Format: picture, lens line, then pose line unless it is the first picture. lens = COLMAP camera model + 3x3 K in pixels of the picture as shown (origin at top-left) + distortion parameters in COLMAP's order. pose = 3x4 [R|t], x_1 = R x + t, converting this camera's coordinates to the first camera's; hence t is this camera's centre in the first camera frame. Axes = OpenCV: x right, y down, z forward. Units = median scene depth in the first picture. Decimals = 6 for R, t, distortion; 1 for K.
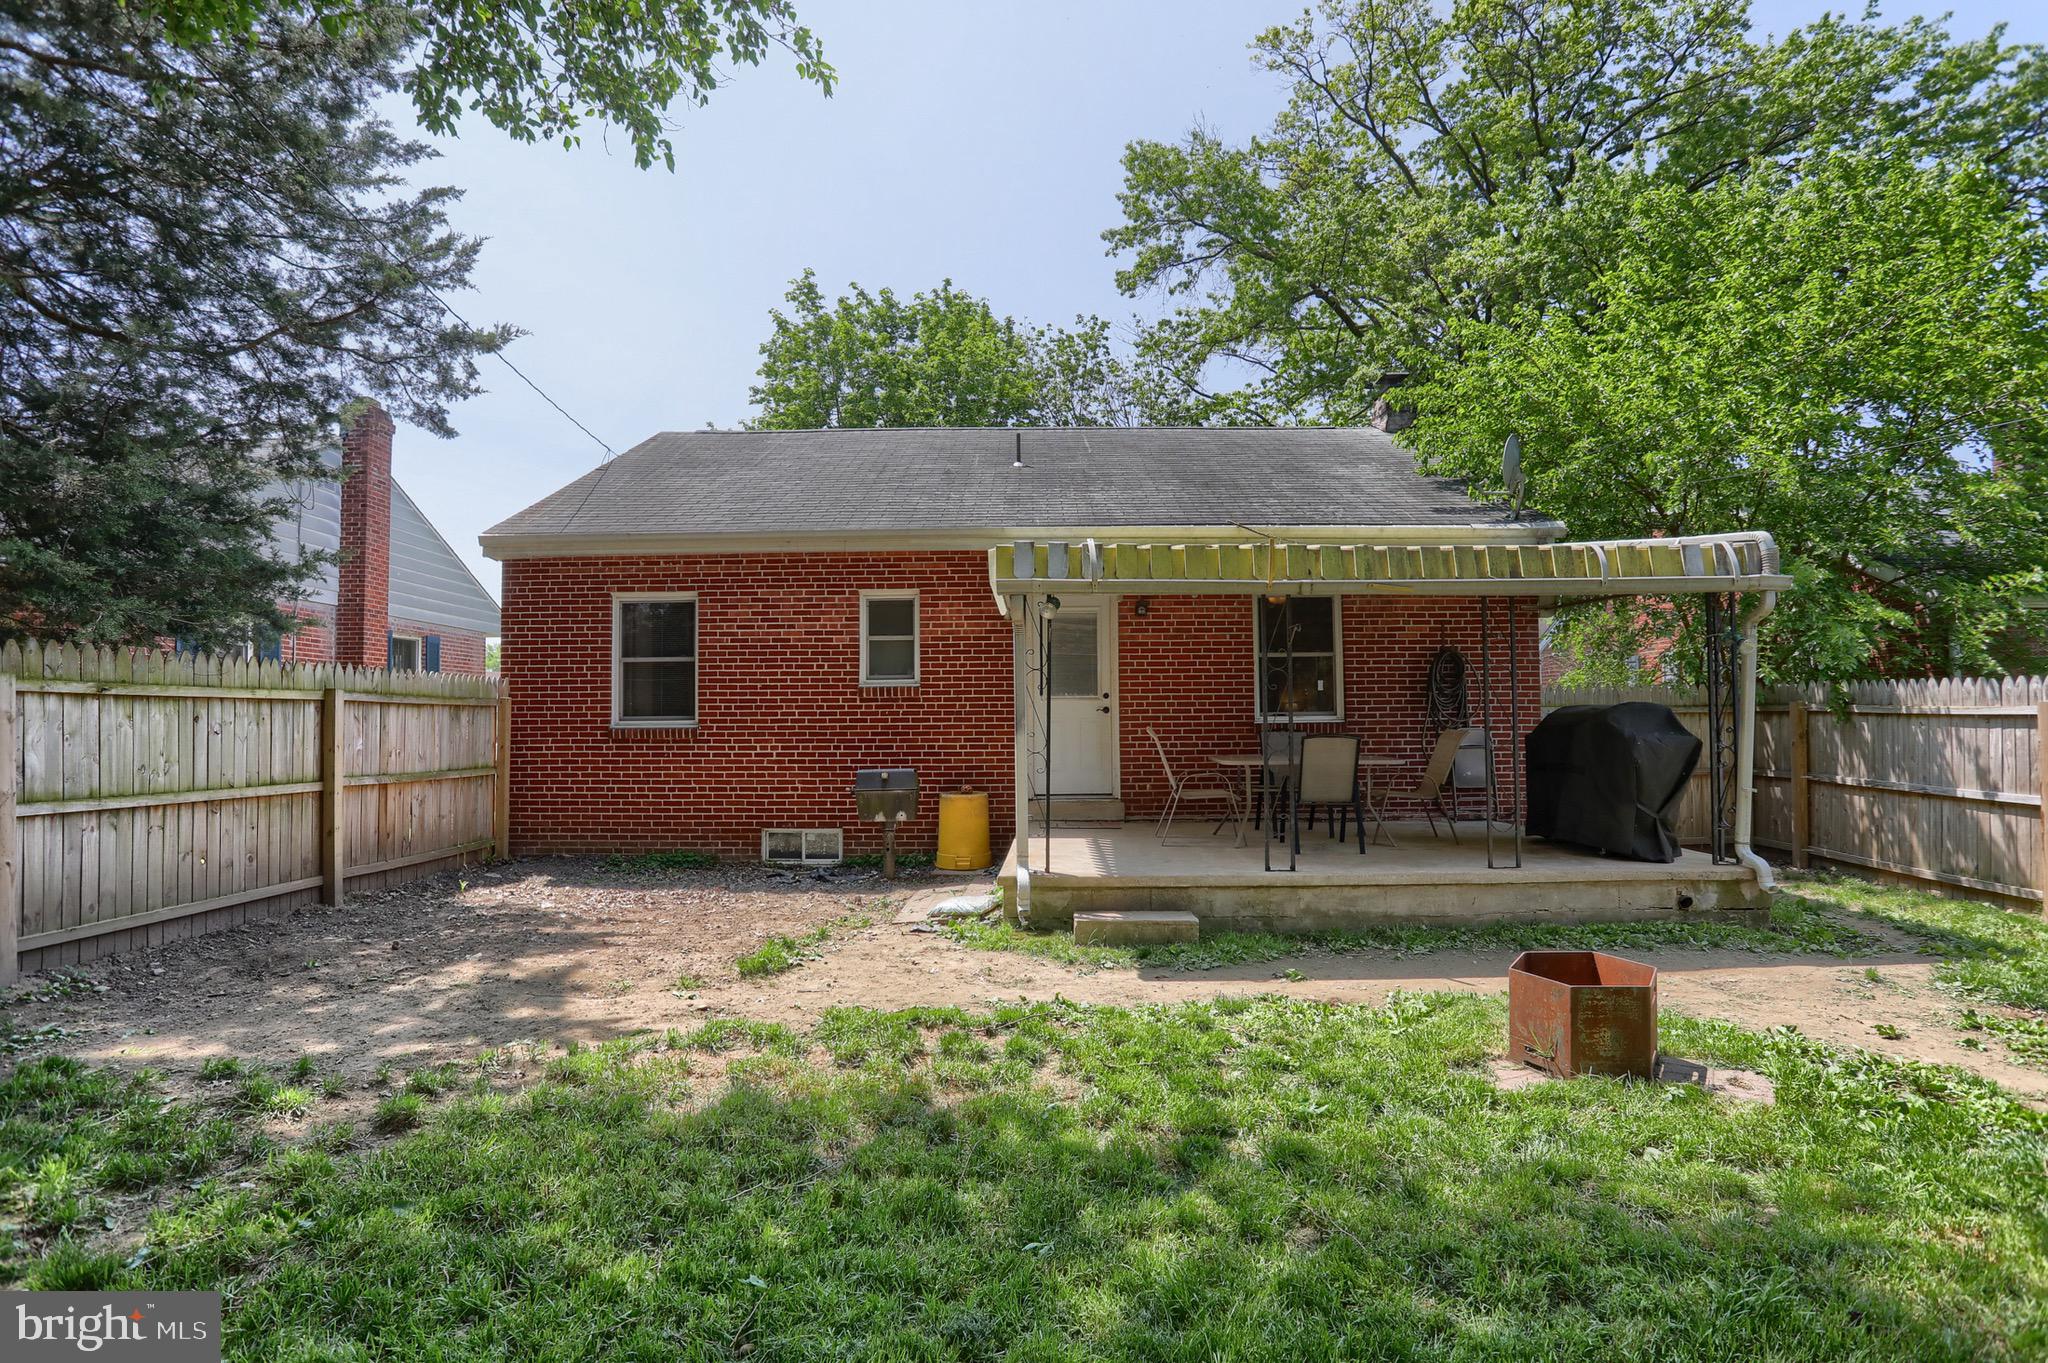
lens RADIAL K [[1030.6, 0, 1023.0], [0, 1030.6, 672.5], [0, 0, 1]] dist [-0.051660, 0.018658]
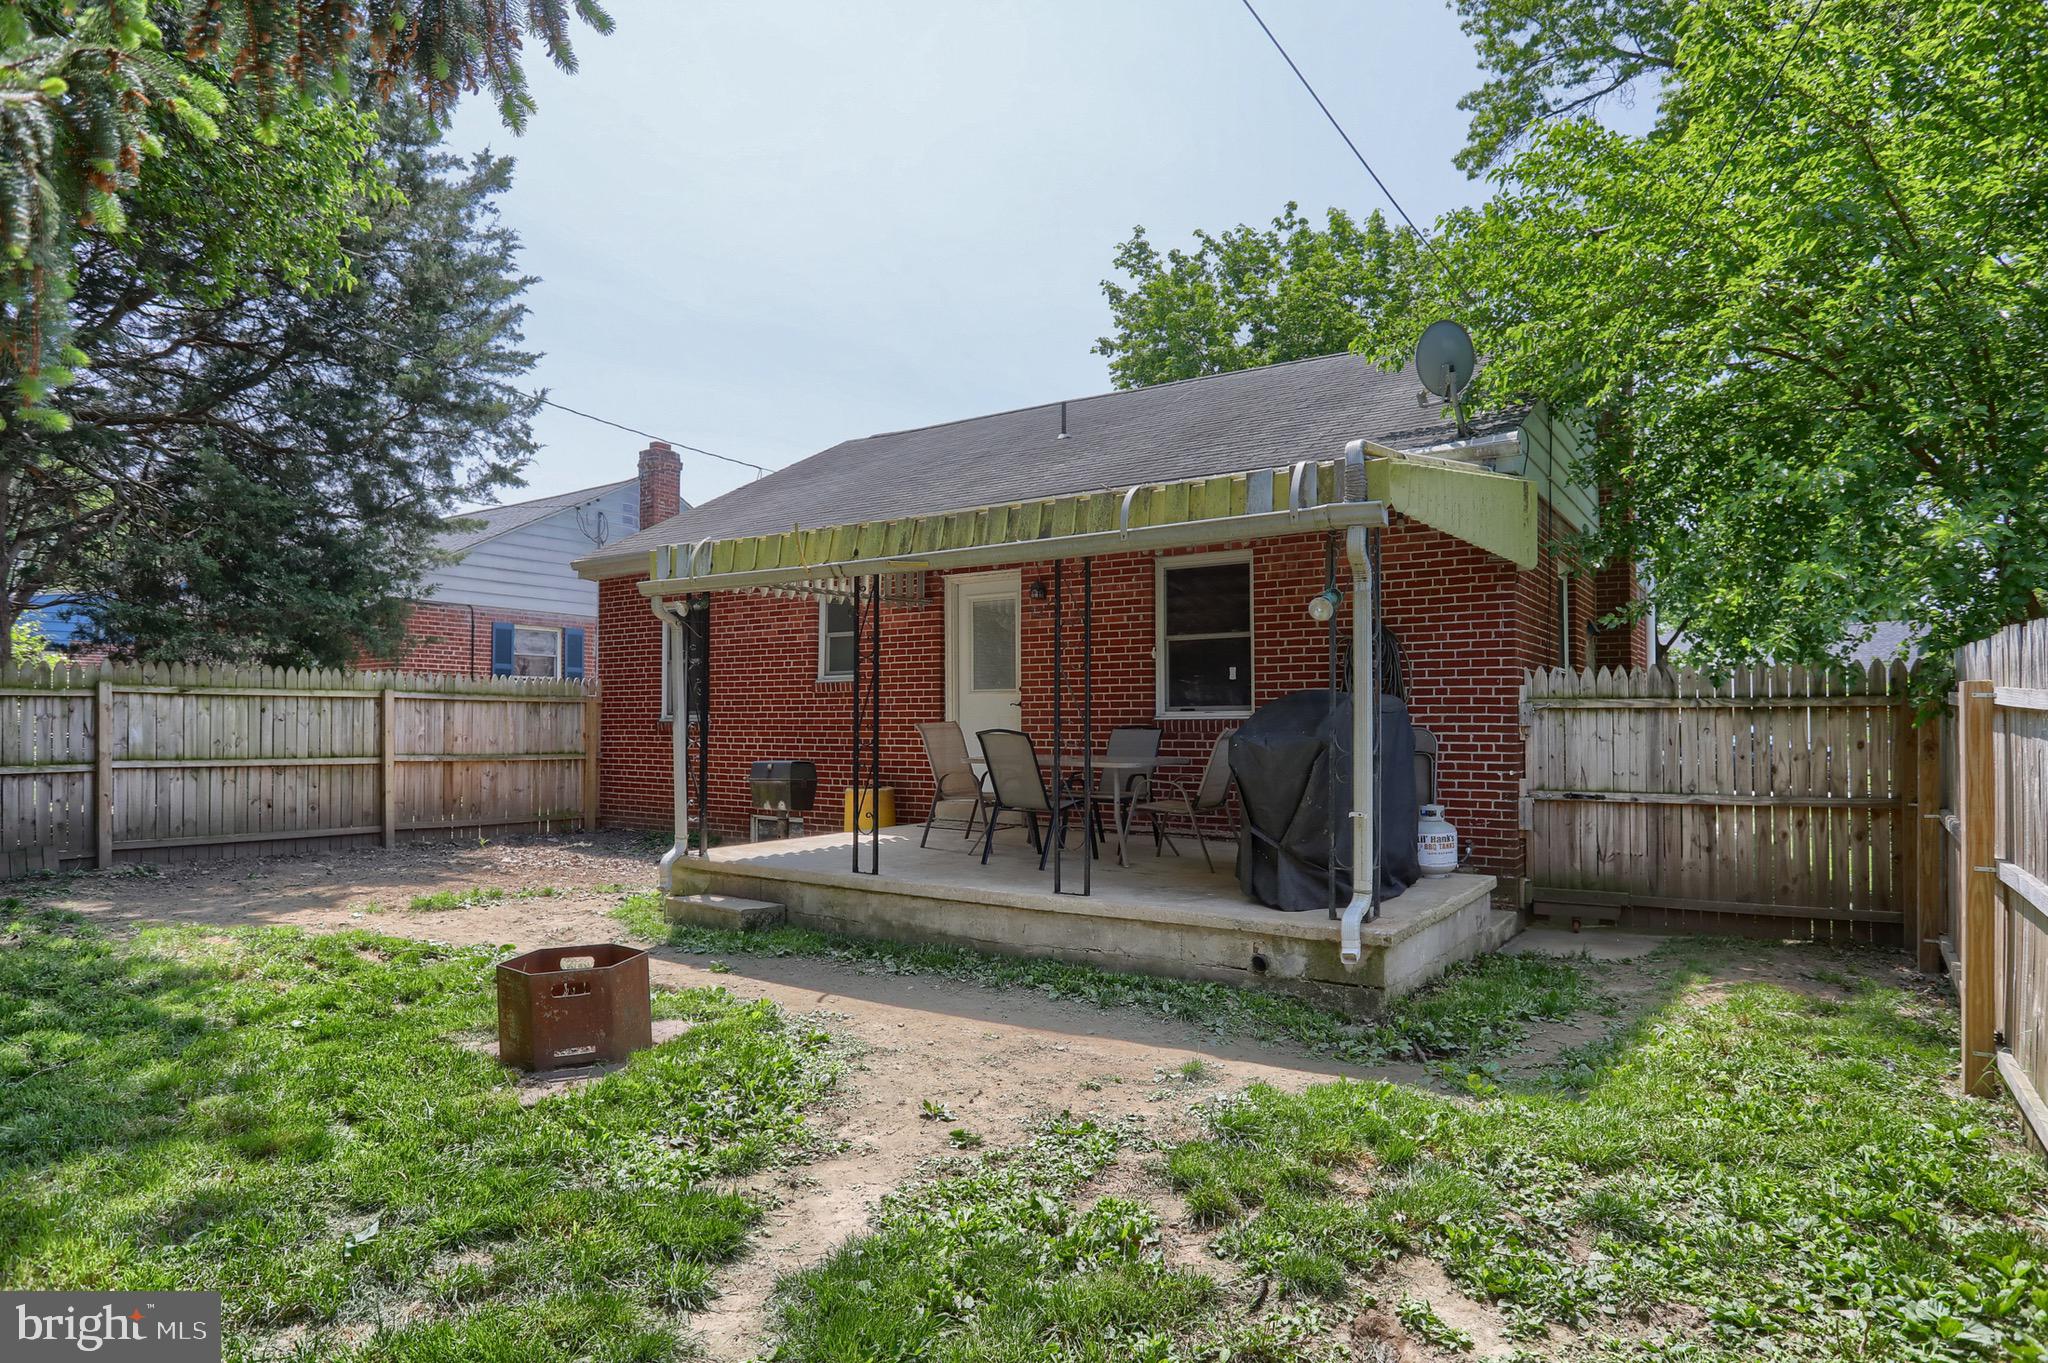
lens RADIAL K [[1184.8, 0, 1020.4], [0, 1184.8, 693.2], [0, 0, 1]] dist [-0.042091, -0.001182]
pose [[0.824119, -0.007869, -0.566363, 0.853080], [0.019587, 0.999701, 0.014611, 0.014187], [0.566079, -0.023135, 0.824027, 0.172278]]
